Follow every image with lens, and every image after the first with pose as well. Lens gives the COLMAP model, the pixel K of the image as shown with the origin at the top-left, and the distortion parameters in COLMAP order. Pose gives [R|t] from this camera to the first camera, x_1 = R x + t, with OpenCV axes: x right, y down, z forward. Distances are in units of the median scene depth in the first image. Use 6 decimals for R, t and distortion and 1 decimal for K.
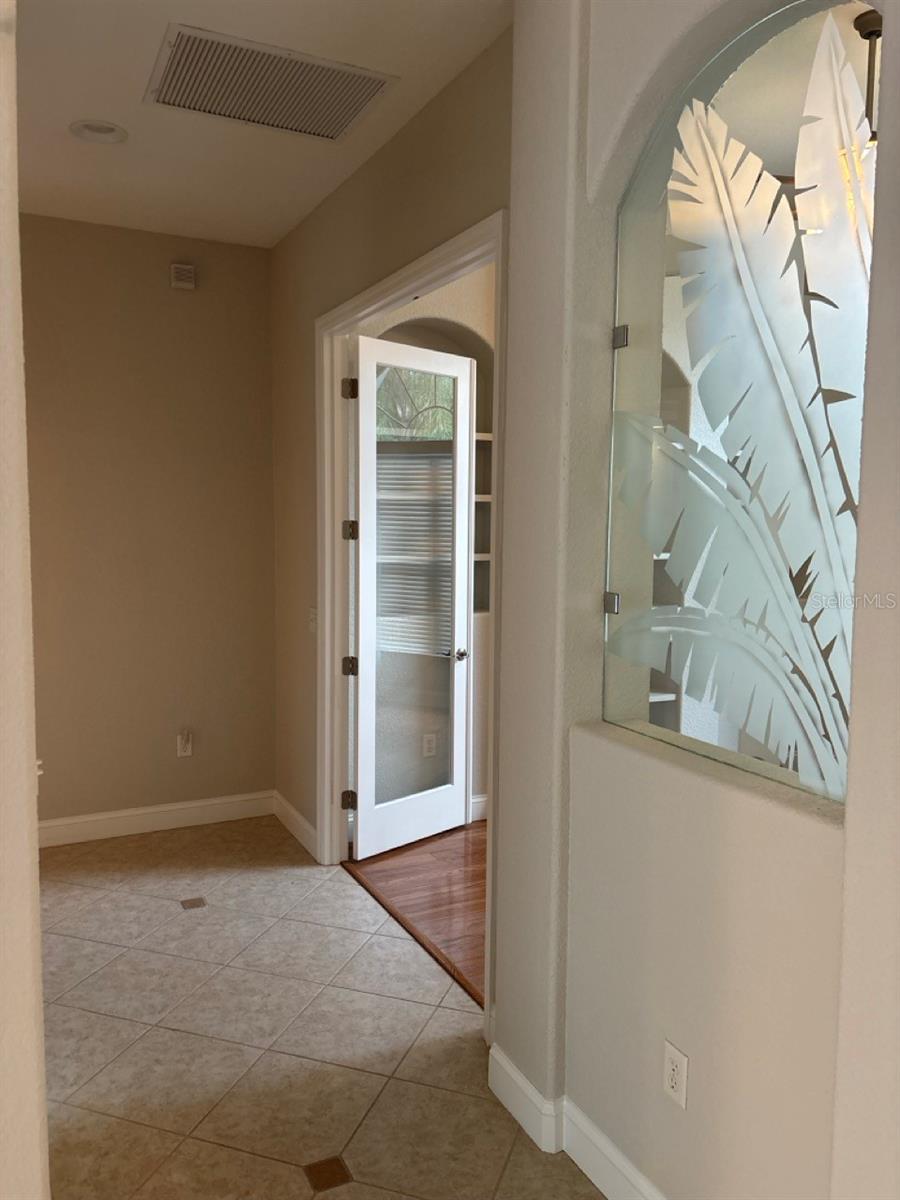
lens RADIAL K [[906.6, 0, 454.9], [0, 906.6, 596.0], [0, 0, 1]] dist [0.040141, -0.032008]
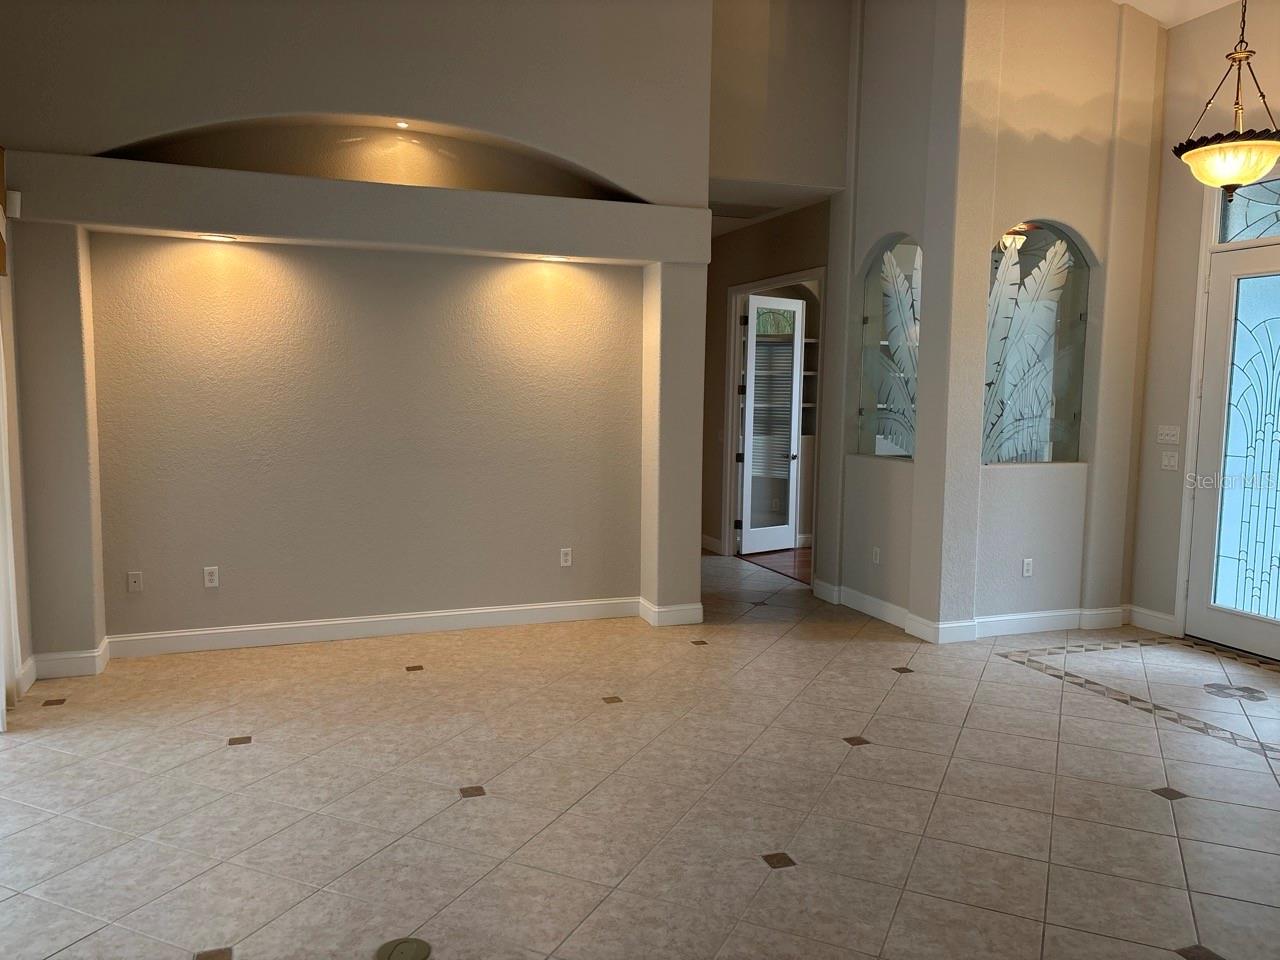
lens RADIAL K [[967.0, 0, 633.4], [0, 967.0, 489.3], [0, 0, 1]] dist [0.040141, -0.032008]
pose [[0.992928, 0.014840, -0.117790, -0.096833], [-0.012947, 0.999775, 0.016818, 0.113502], [0.118013, -0.015174, 0.992896, -1.150814]]
